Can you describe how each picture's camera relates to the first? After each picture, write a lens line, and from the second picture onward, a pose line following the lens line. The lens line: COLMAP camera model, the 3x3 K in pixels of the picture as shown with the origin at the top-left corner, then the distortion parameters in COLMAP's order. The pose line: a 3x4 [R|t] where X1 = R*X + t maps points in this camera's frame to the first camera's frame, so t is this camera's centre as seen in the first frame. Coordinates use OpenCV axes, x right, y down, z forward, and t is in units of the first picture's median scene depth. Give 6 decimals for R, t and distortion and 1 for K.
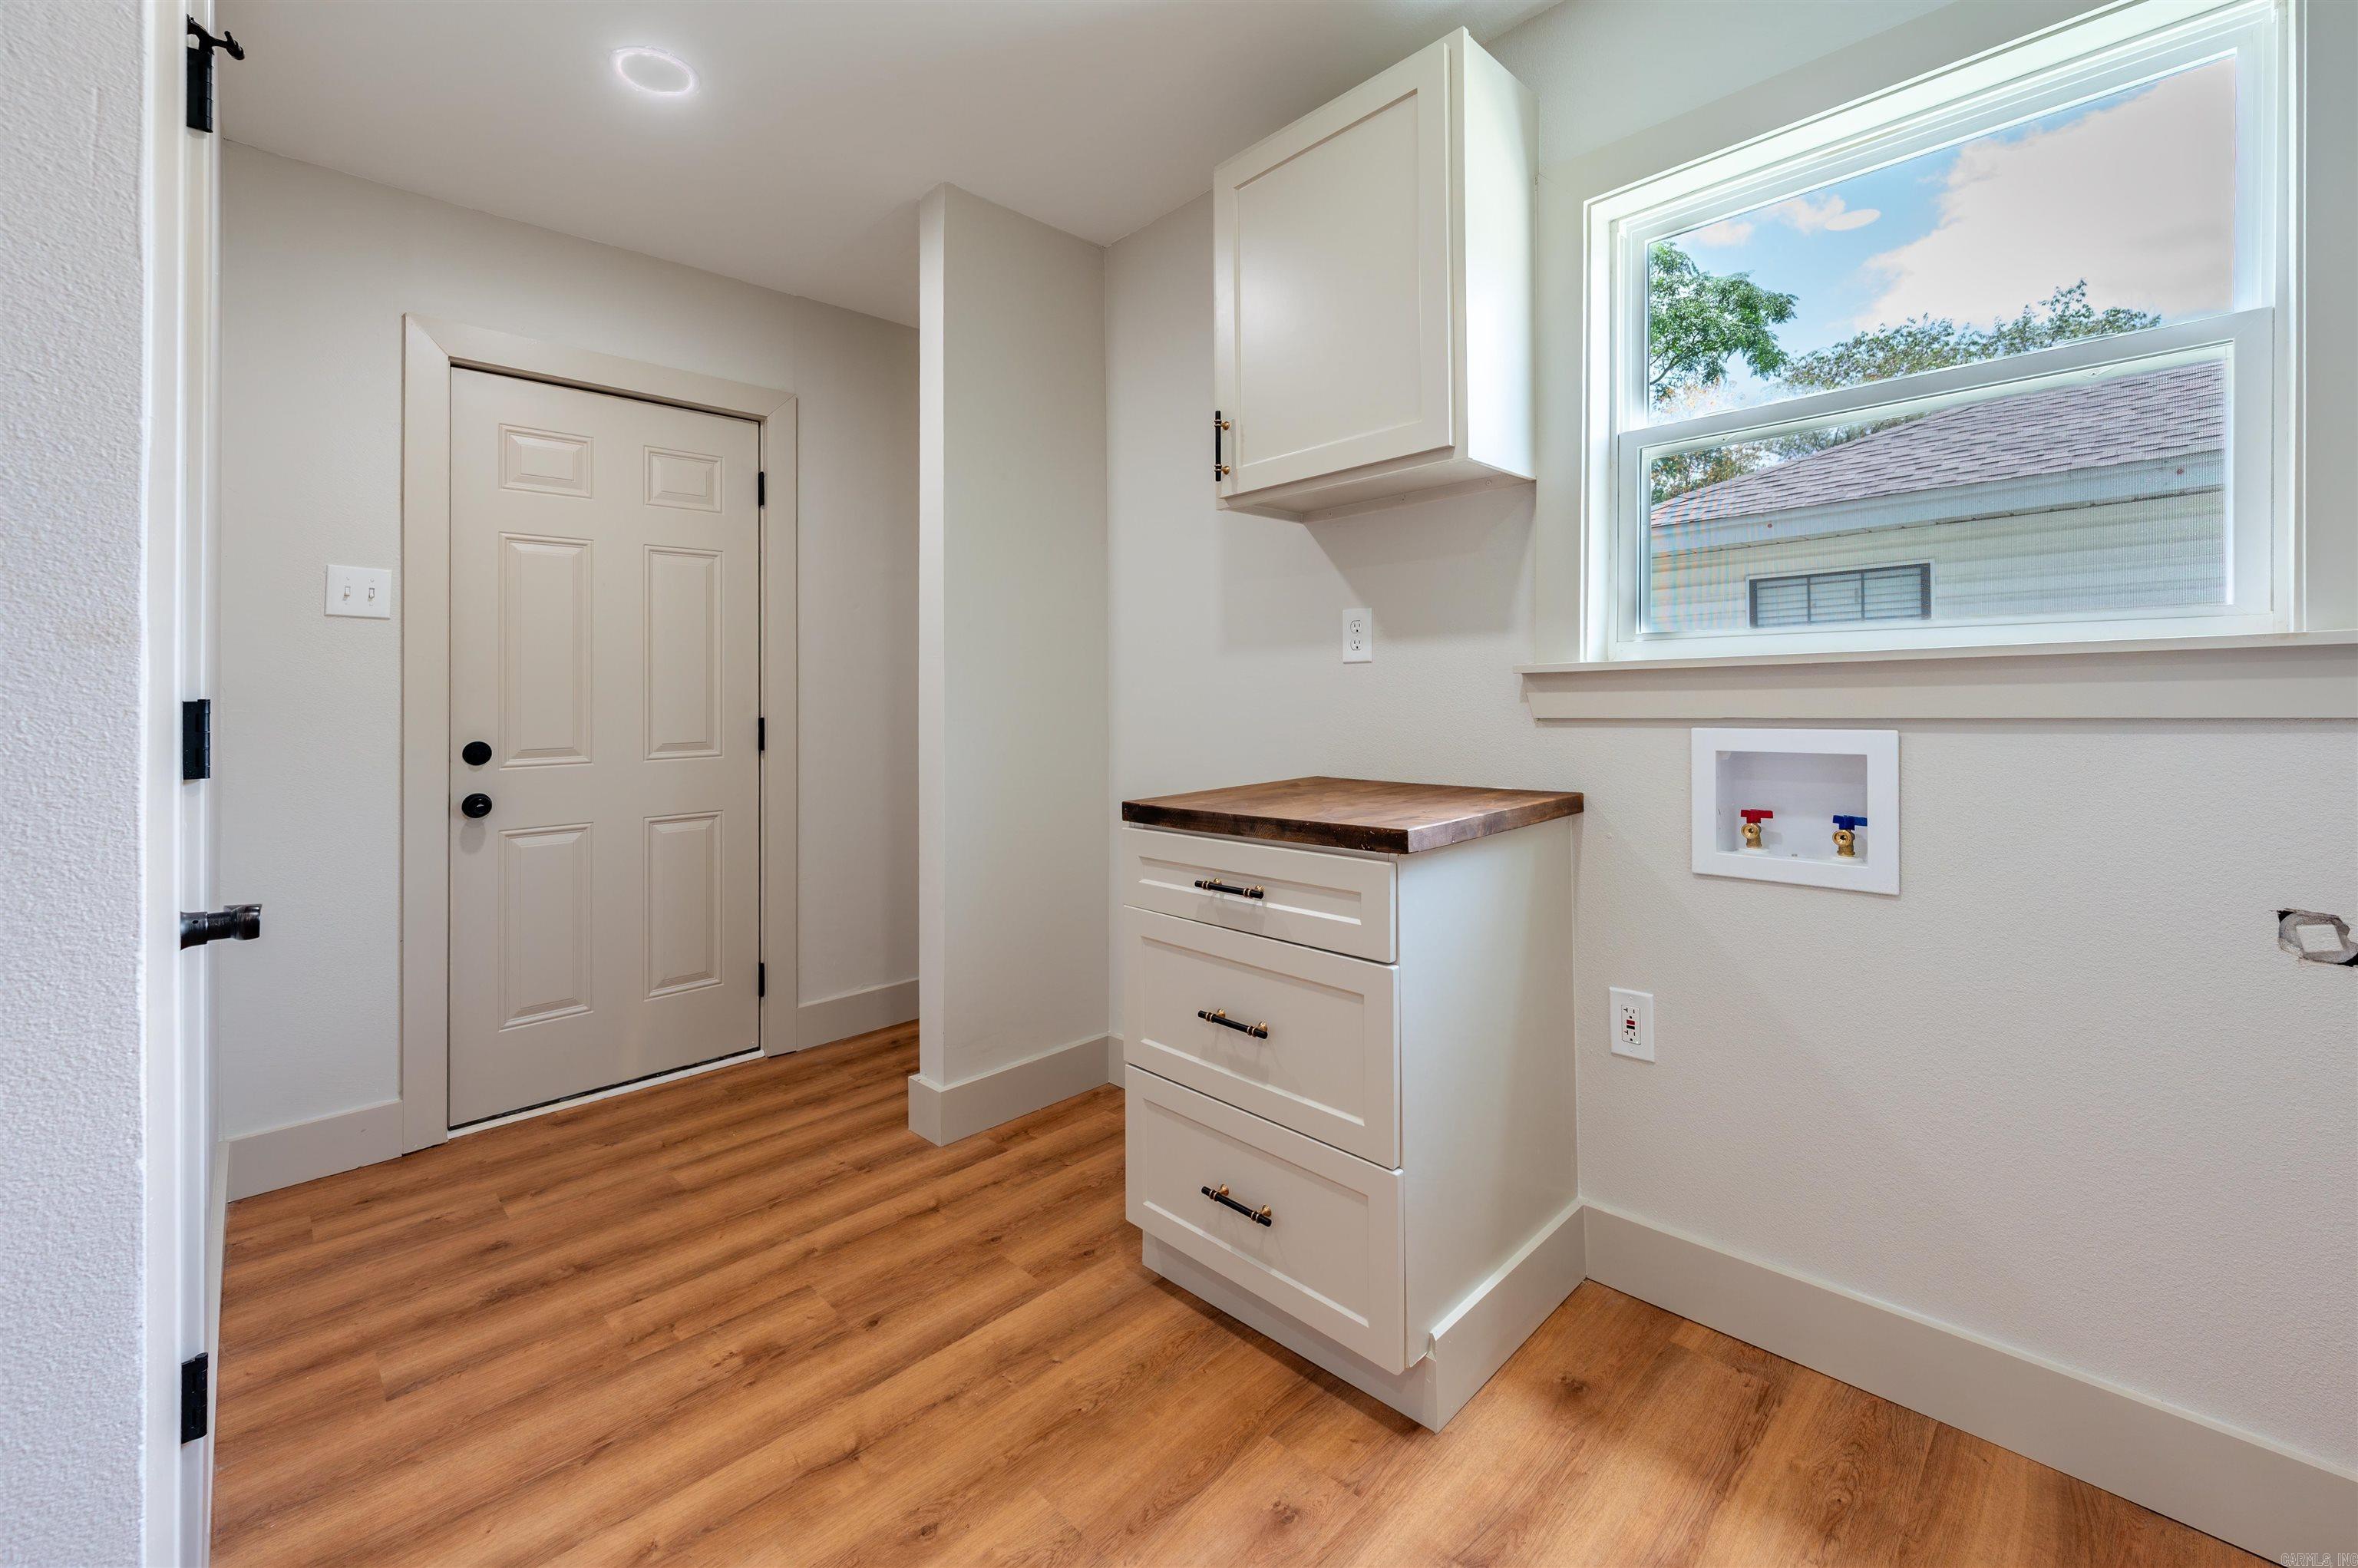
lens RADIAL K [[949.2, 0, 1192.8], [0, 949.2, 722.5], [0, 0, 1]] dist [0.001789, -0.000026]
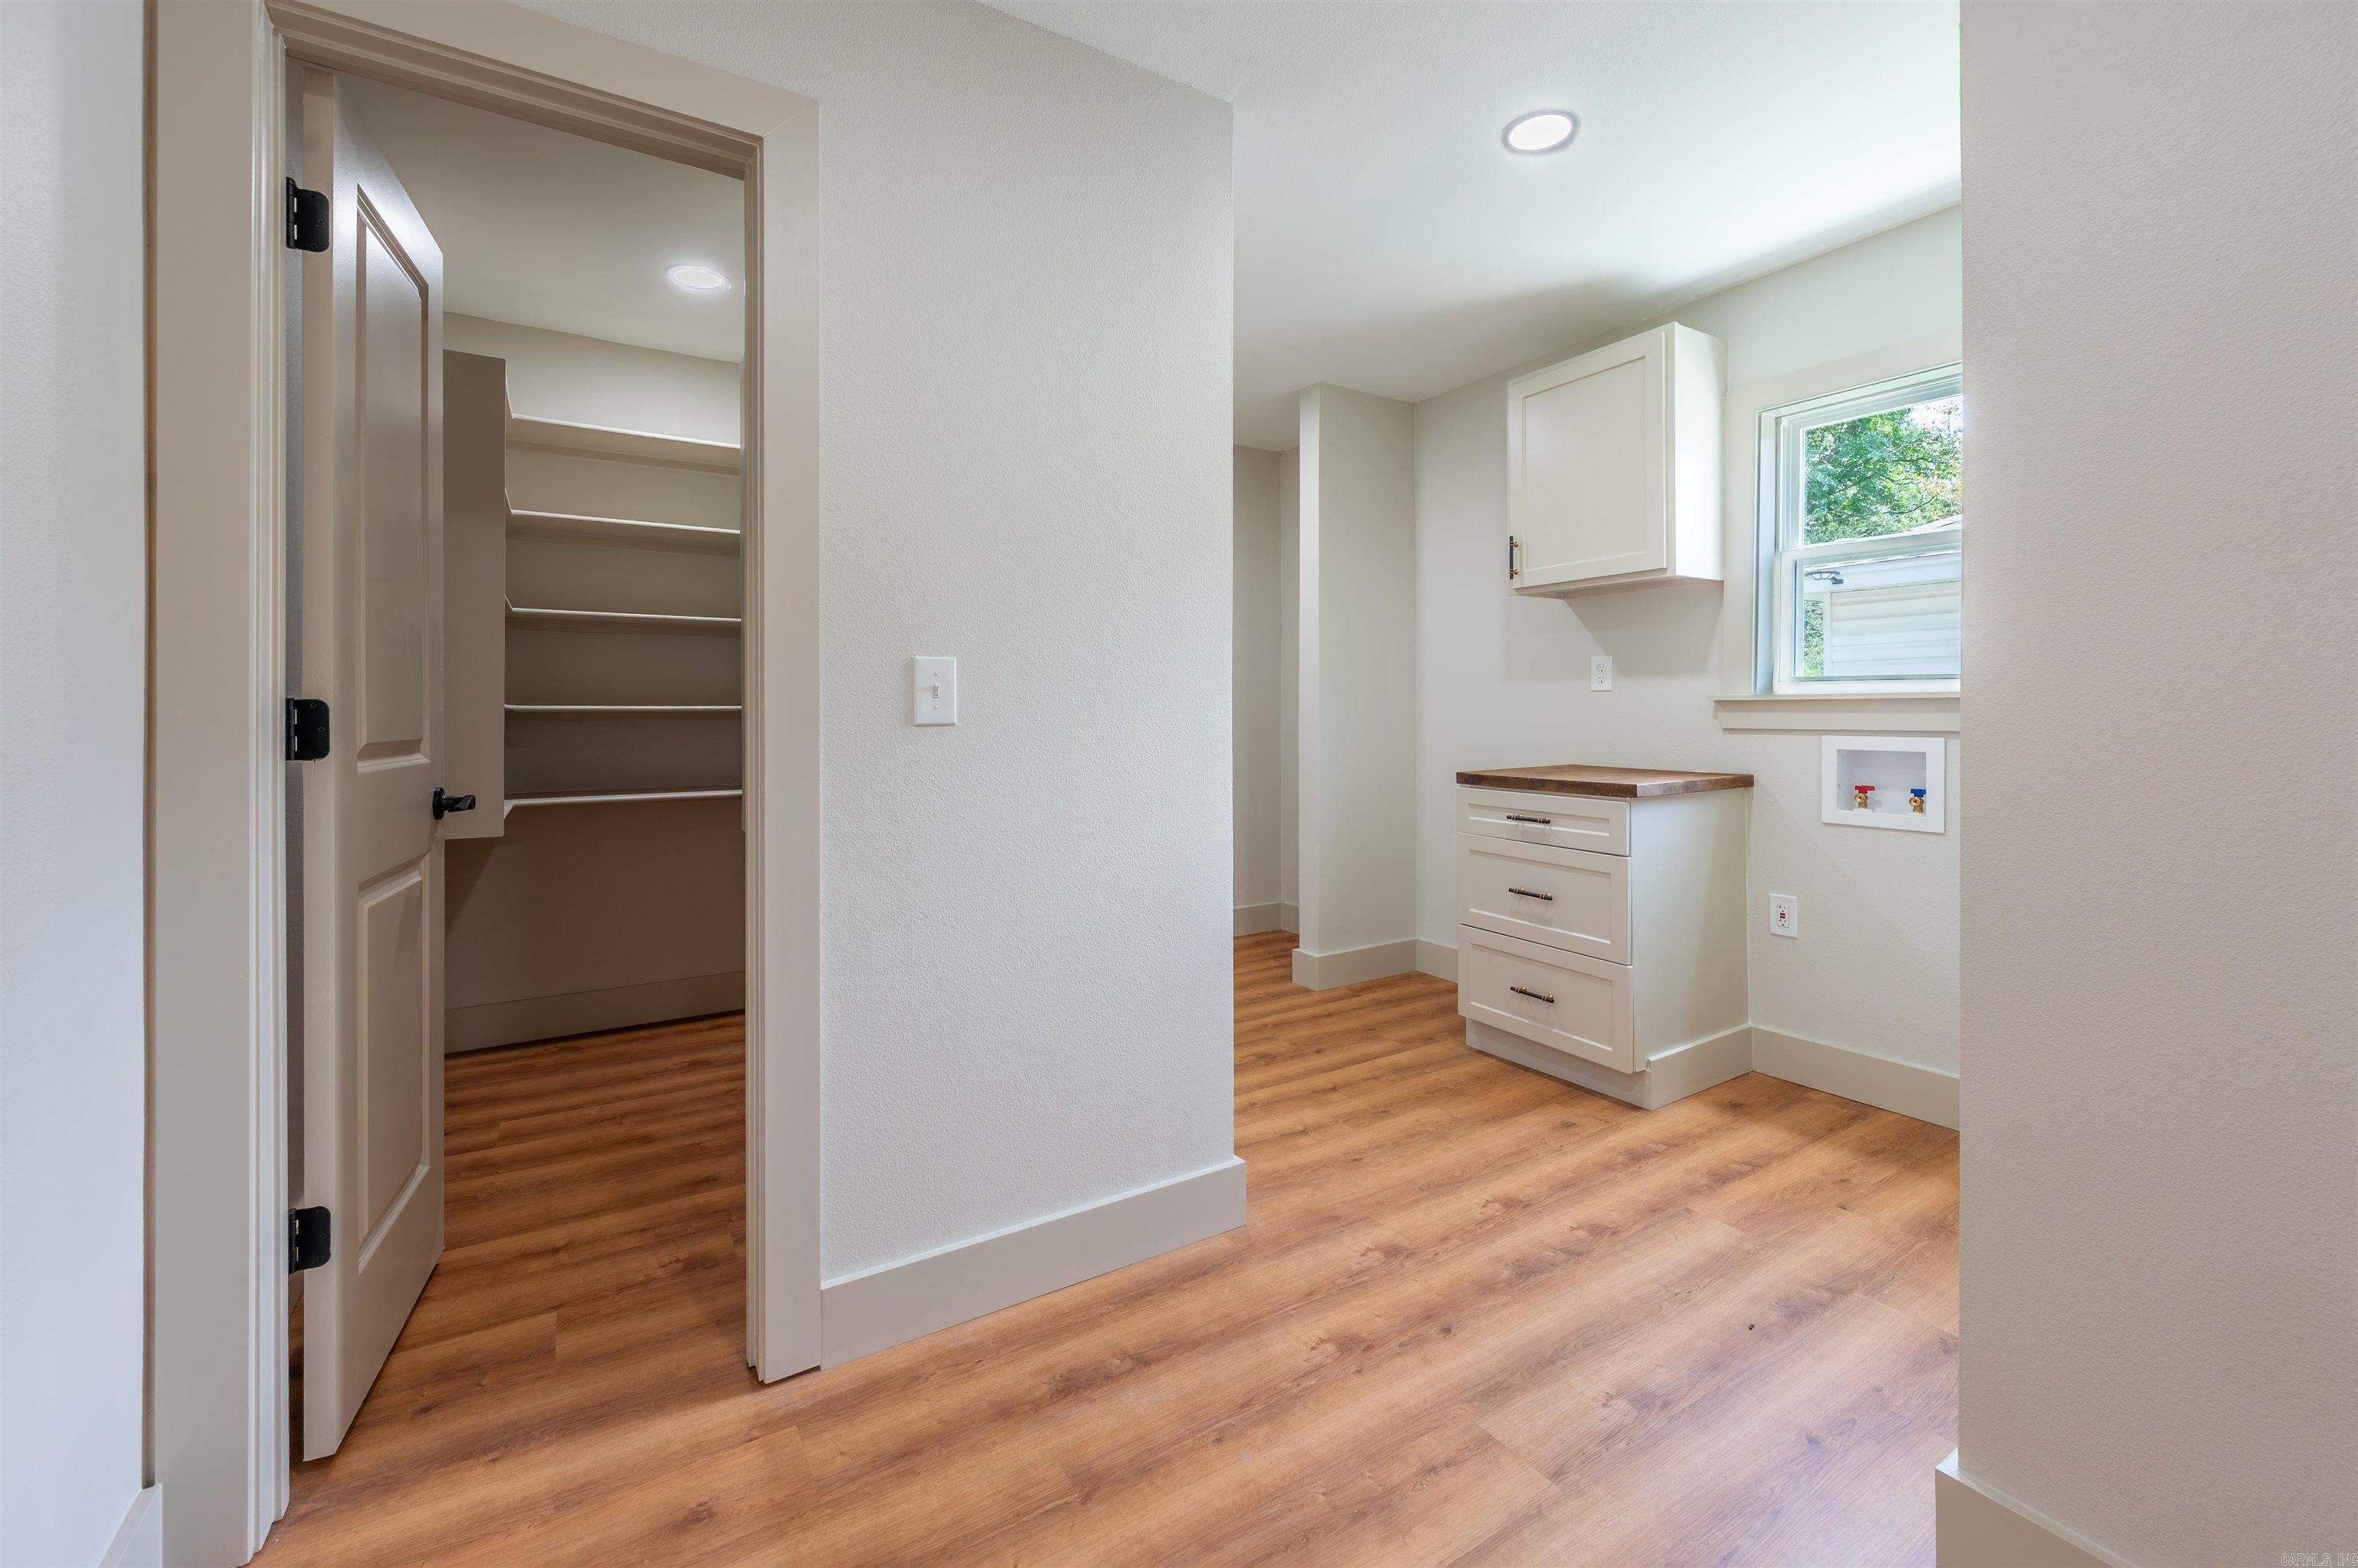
lens RADIAL K [[962.1, 0, 1176.5], [0, 962.1, 708.6], [0, 0, 1]] dist [0.005677, -0.000422]
pose [[0.975798, 0.014104, -0.218217, -0.210389], [-0.019756, 0.999523, -0.023744, 0.021295], [0.217778, 0.027480, 0.975611, -0.899129]]
